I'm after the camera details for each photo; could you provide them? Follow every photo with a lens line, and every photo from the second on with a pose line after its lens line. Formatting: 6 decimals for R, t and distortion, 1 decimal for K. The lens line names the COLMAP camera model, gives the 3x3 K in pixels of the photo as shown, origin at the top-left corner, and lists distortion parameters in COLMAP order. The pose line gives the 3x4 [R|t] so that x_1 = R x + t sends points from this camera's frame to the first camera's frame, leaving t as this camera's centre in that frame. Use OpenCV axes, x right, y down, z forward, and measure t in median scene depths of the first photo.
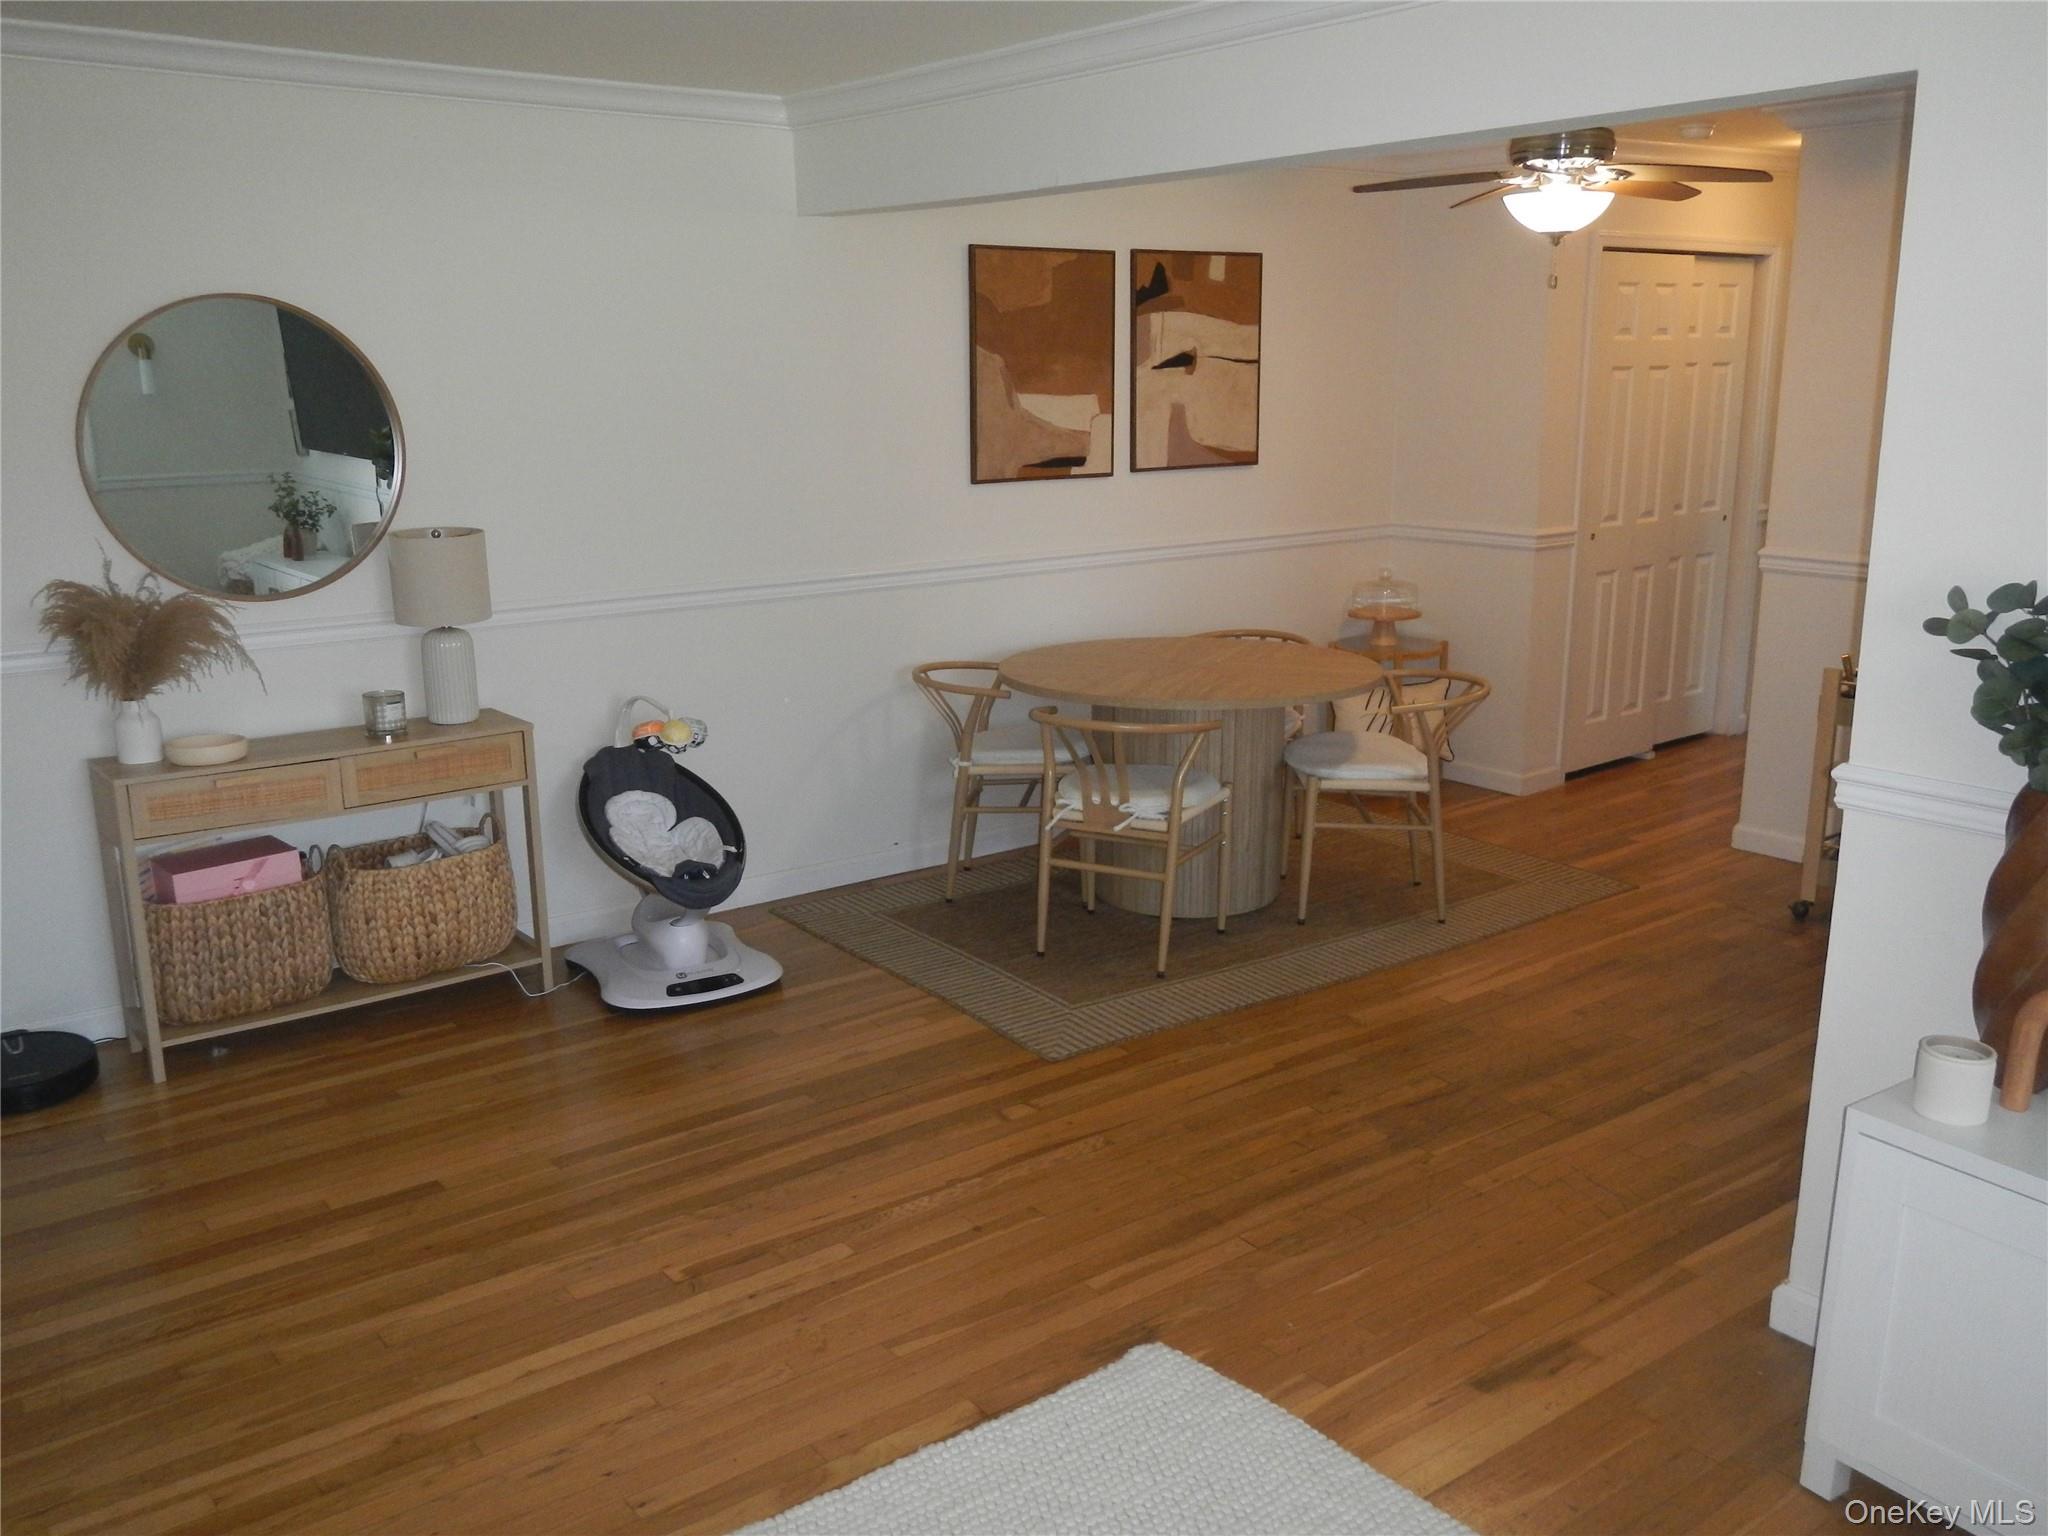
lens RADIAL K [[1703.1, 0, 1021.8], [0, 1703.1, 789.8], [0, 0, 1]] dist [0.003834, 0.013817]
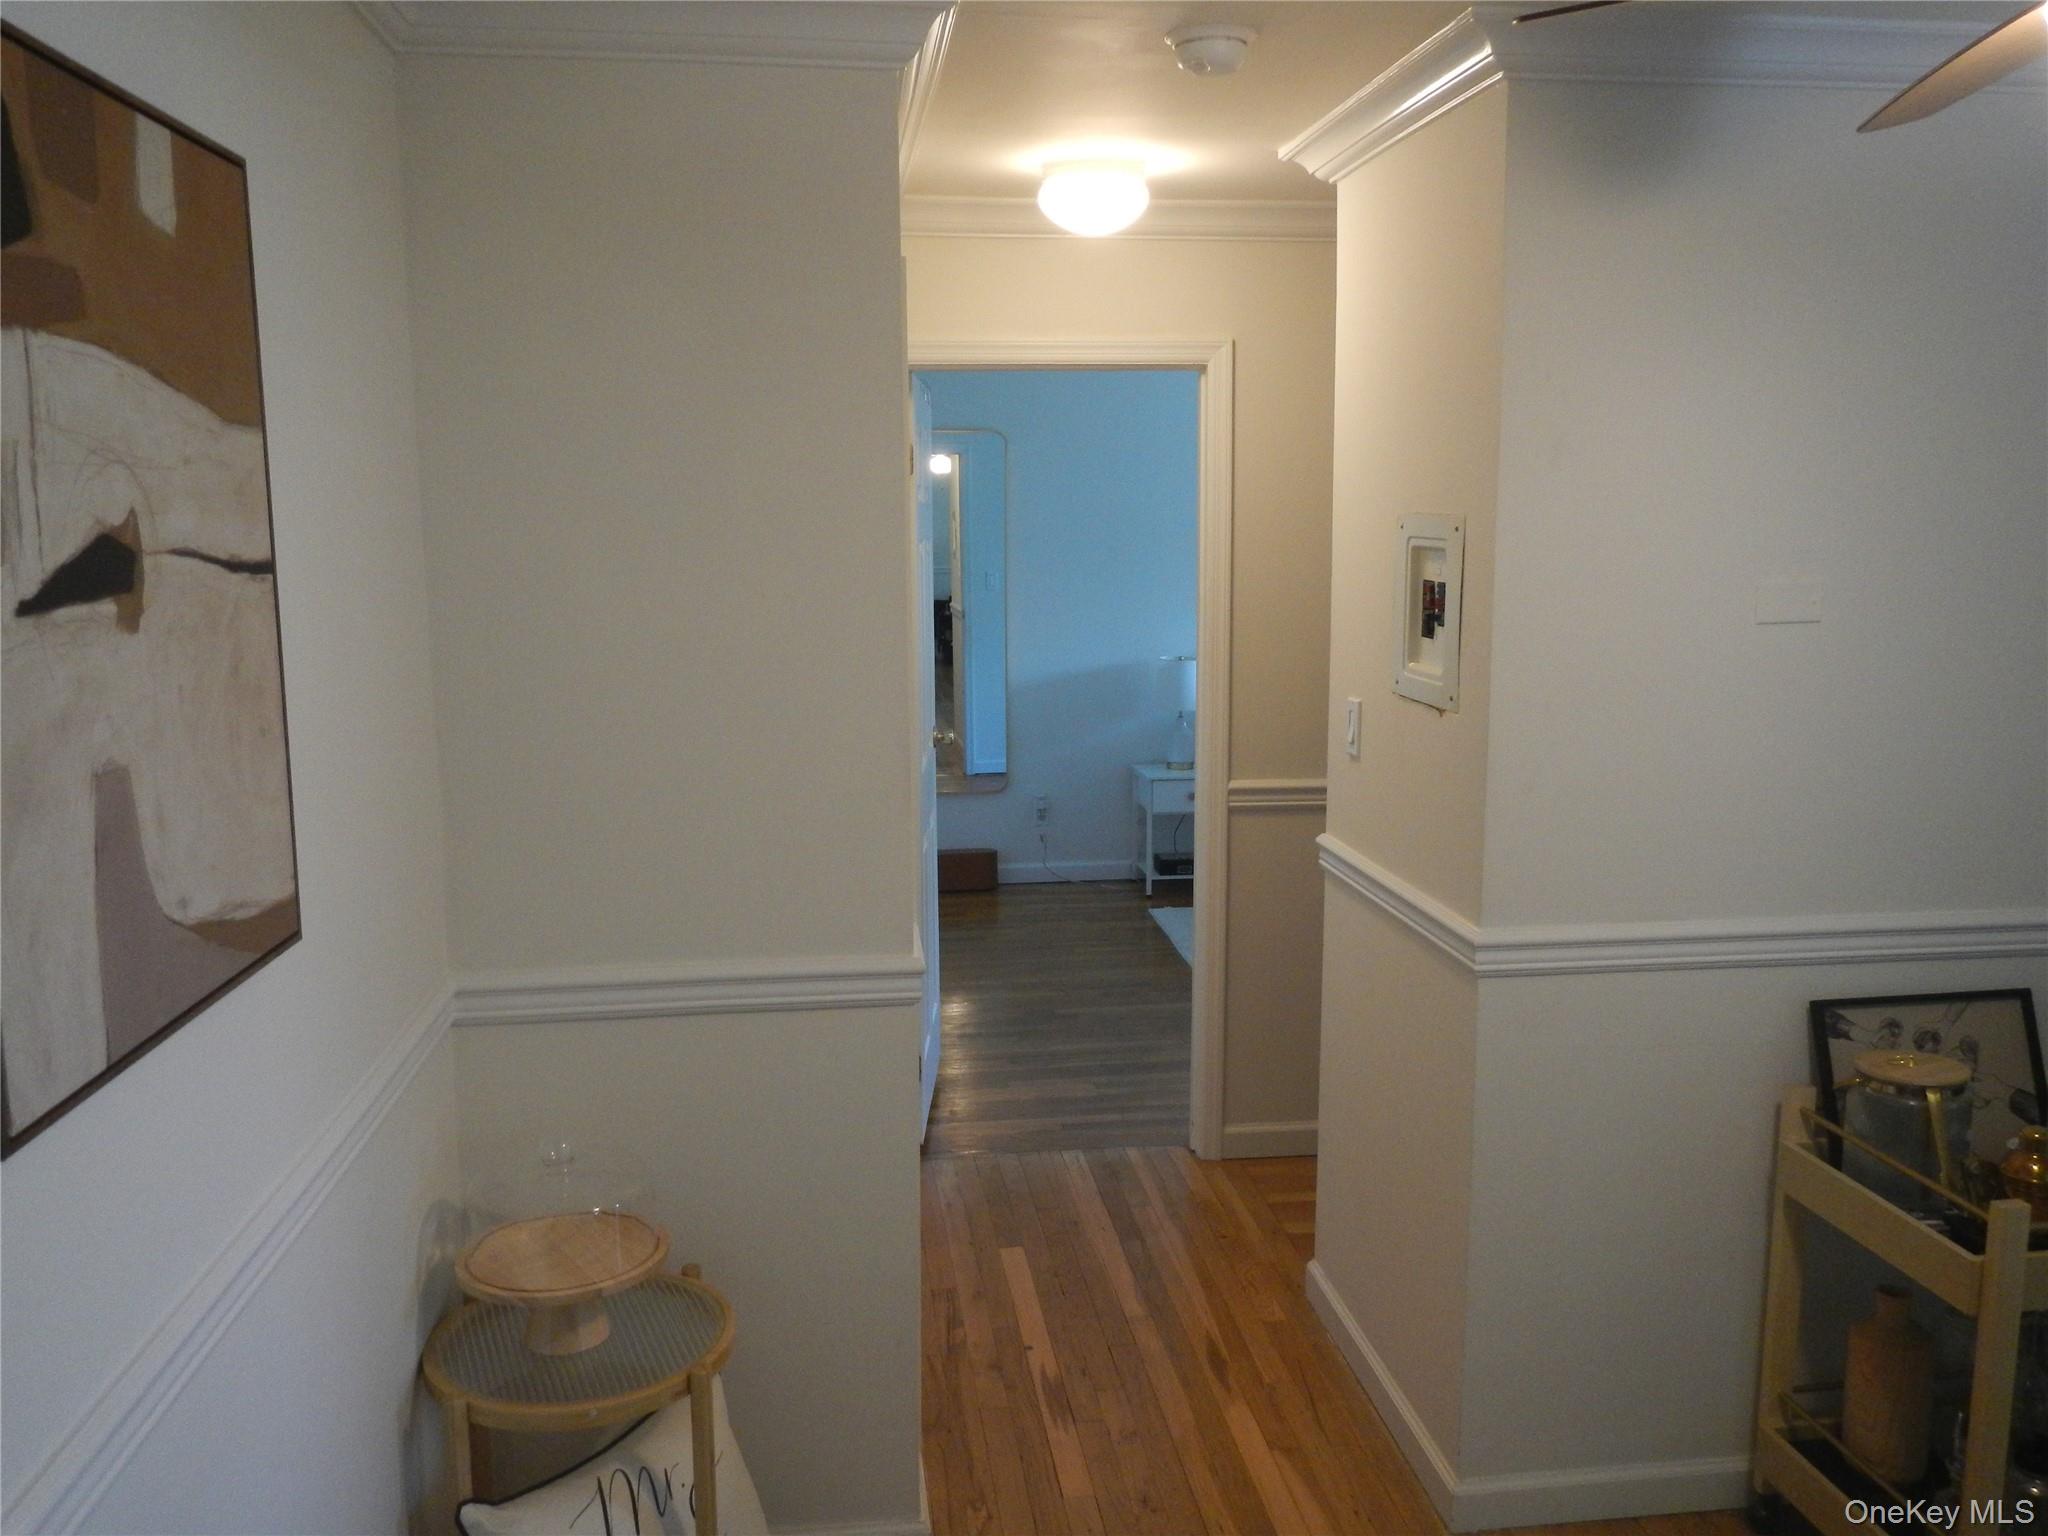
lens RADIAL K [[1703.1, 0, 1020.5], [0, 1703.1, 768.9], [0, 0, 1]] dist [0.003834, 0.013817]
pose [[0.510496, -0.116796, 0.851911, -0.040135], [0.213003, 0.977031, 0.006310, -0.258204], [-0.833081, 0.178238, 0.523648, 1.006268]]
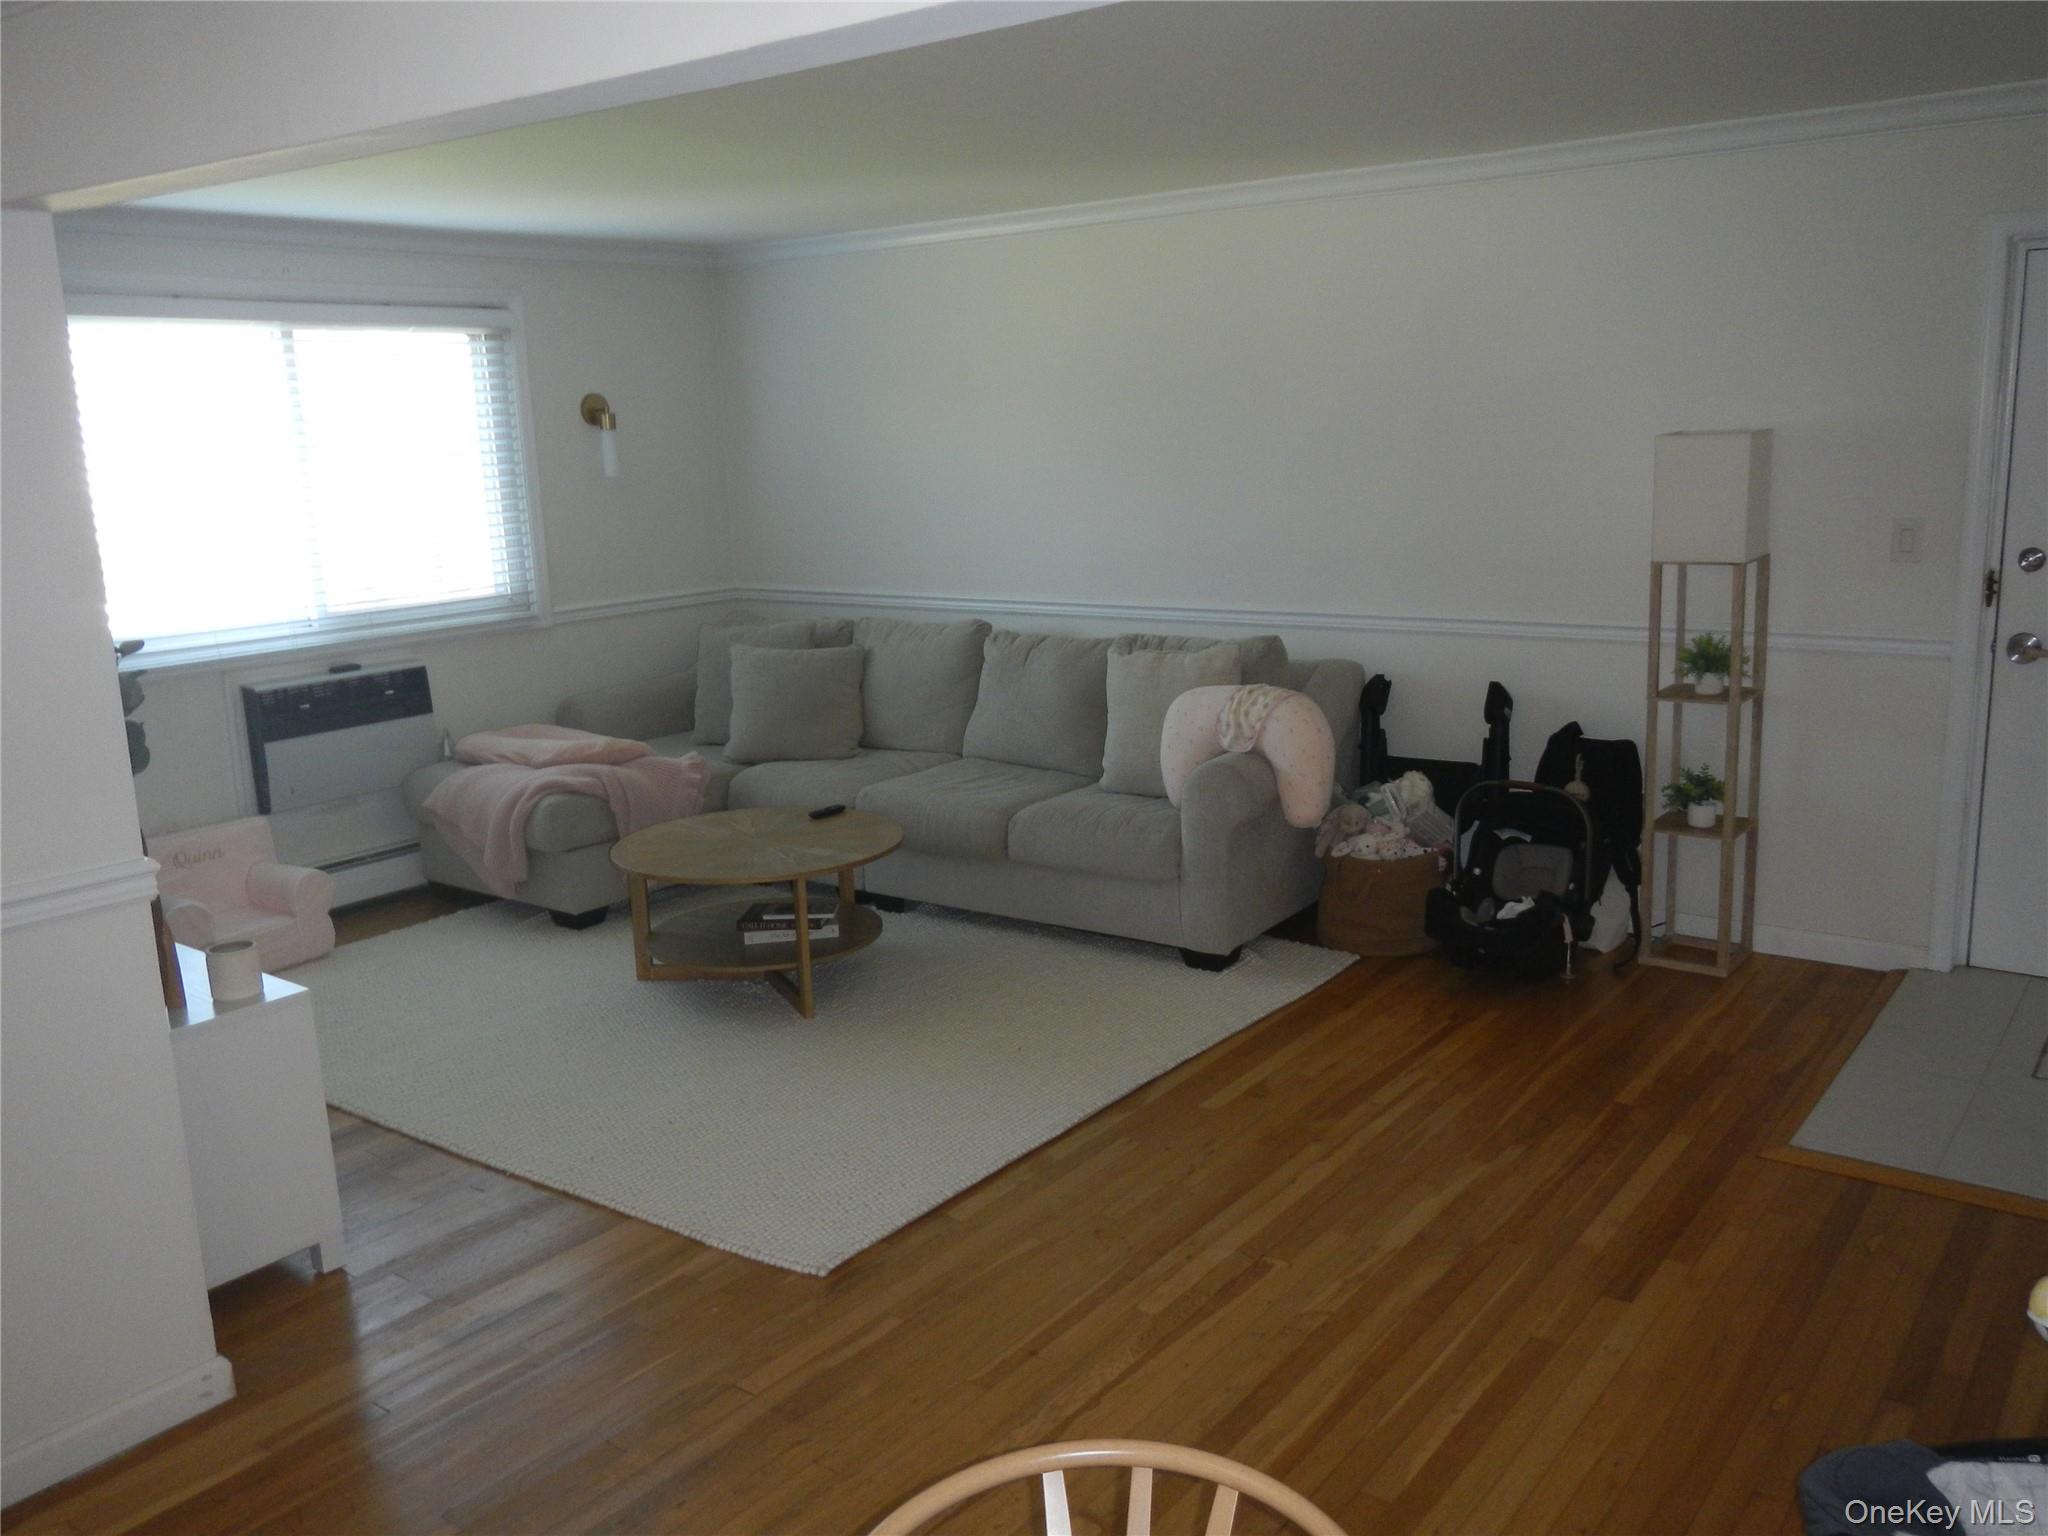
lens RADIAL K [[1703.1, 0, 1008.9], [0, 1703.1, 773.6], [0, 0, 1]] dist [0.003834, 0.013817]
pose [[-0.962851, 0.094604, -0.252919, 0.138103], [-0.026414, 0.899134, 0.436876, -0.313535], [0.268738, 0.427327, -0.863233, 1.181769]]
